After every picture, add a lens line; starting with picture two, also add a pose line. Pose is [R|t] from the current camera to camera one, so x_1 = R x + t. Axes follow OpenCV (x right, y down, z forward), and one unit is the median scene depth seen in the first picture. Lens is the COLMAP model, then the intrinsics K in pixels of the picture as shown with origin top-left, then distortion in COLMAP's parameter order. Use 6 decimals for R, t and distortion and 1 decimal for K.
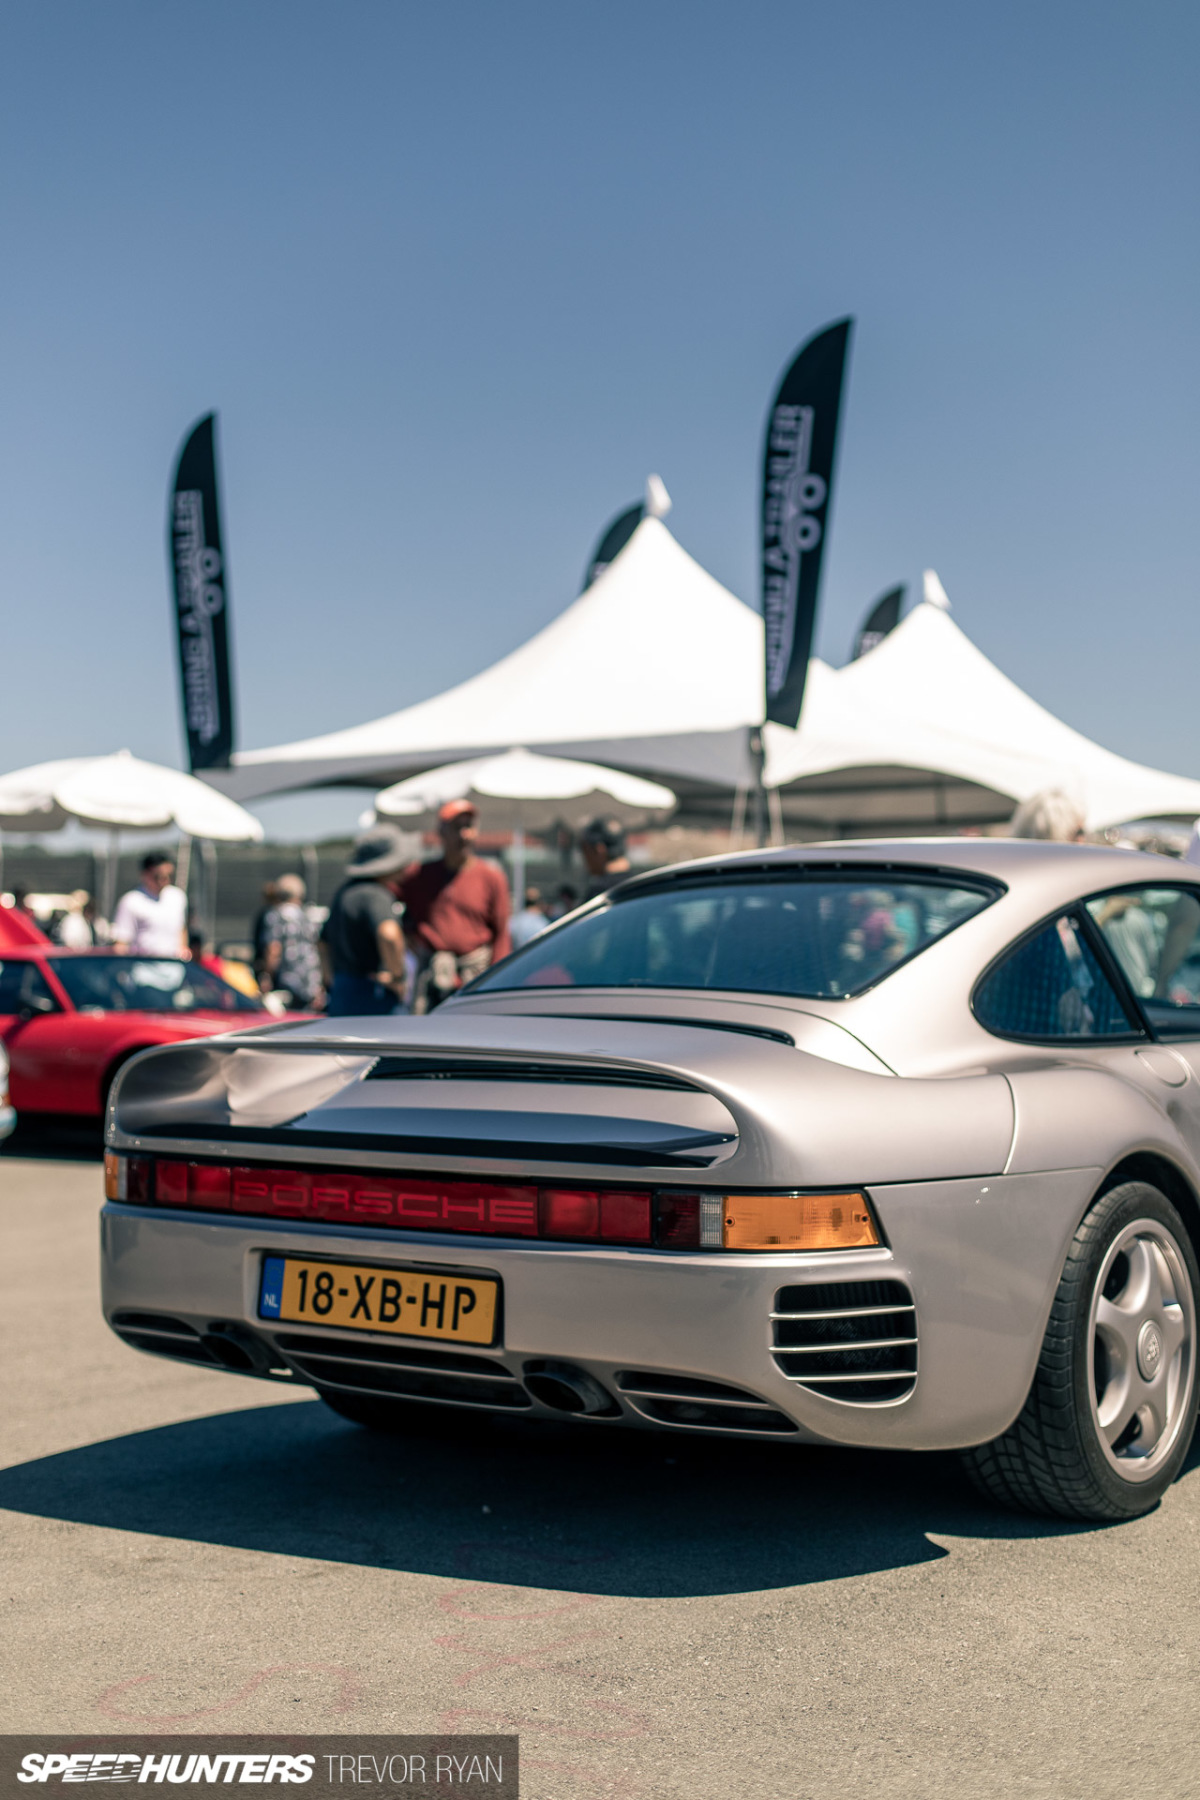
lens RADIAL K [[2627.2, 0, 600.0], [0, 2627.2, 900.0], [0, 0, 1]] dist [0.011829, 0.052184]
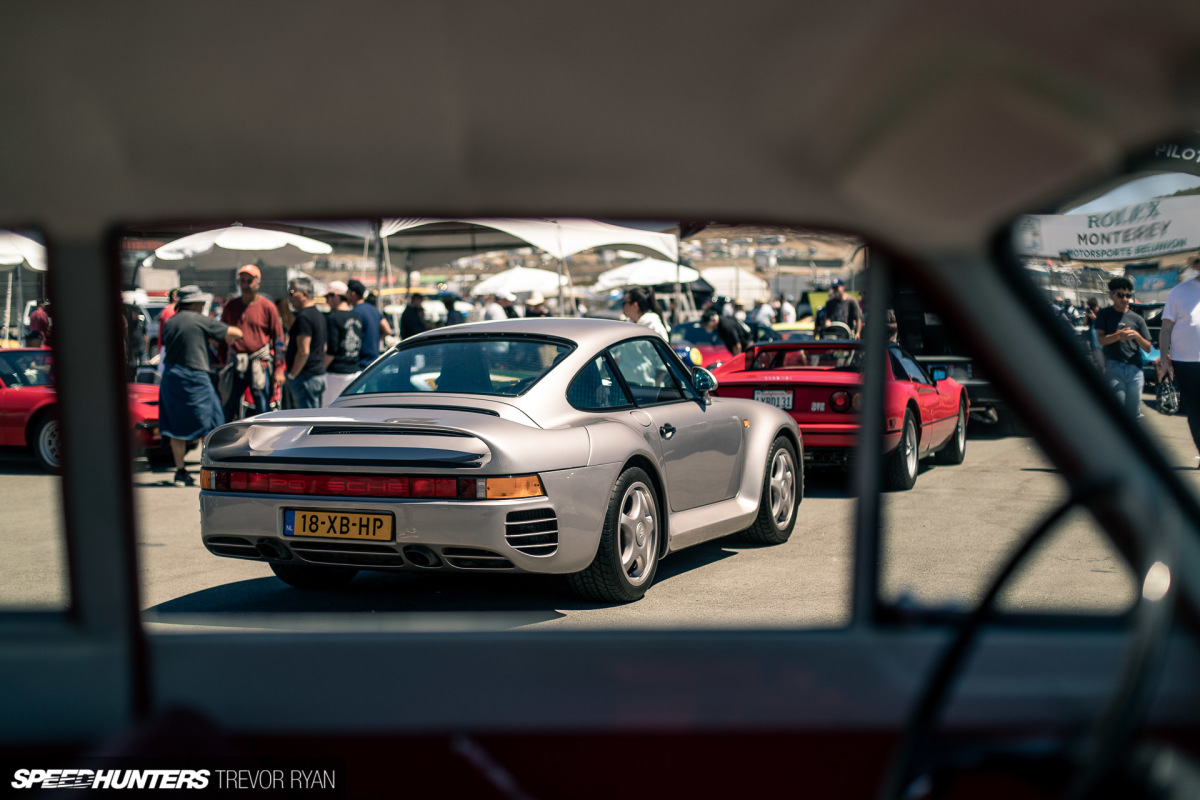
lens RADIAL K [[1751.4, 0, 600.0], [0, 1751.4, 400.0], [0, 0, 1]] dist [0.011829, 0.052184]
pose [[0.977536, -0.025933, 0.209165, -0.184066], [0.011482, 0.997480, 0.070010, -0.076863], [-0.210453, -0.066036, 0.975371, -0.642580]]
